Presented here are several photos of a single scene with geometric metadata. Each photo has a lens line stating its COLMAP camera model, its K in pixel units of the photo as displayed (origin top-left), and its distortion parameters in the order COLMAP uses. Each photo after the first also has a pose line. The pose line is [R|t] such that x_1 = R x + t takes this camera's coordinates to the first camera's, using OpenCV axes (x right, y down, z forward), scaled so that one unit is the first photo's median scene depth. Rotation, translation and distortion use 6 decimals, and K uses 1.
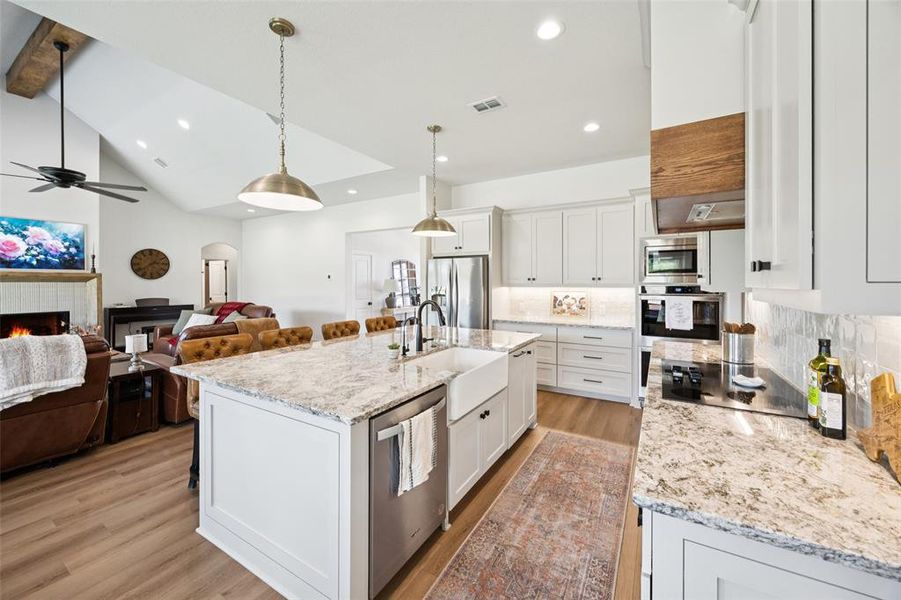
lens RADIAL K [[344.0, 0, 459.5], [0, 344.0, 283.8], [0, 0, 1]] dist [-0.003487, -0.000091]
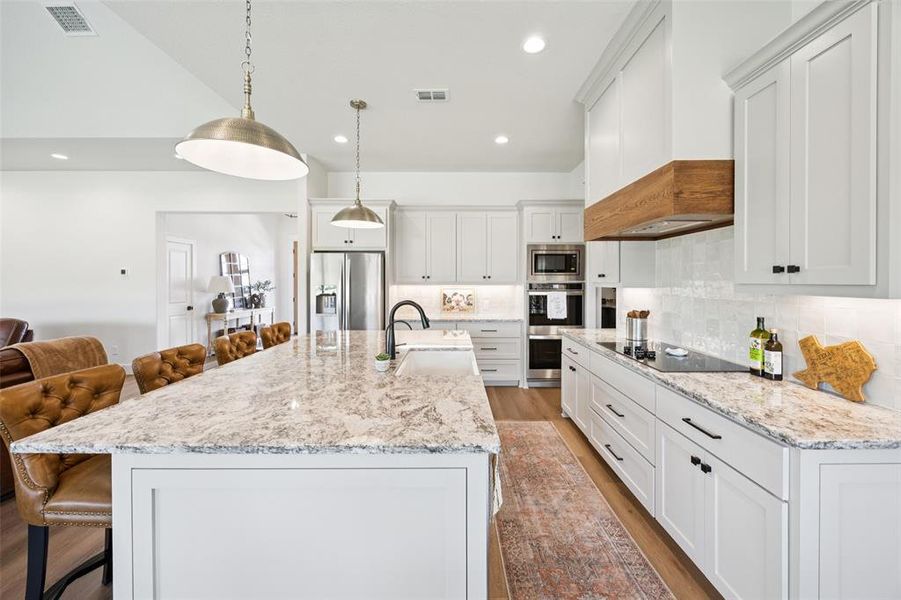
lens RADIAL K [[344.0, 0, 455.0], [0, 344.0, 281.1], [0, 0, 1]] dist [-0.003487, -0.000091]
pose [[0.863719, -0.000568, 0.503973, -0.300667], [0.001686, 0.999997, -0.001762, -0.000088], [-0.503971, 0.002372, 0.863718, 0.122850]]
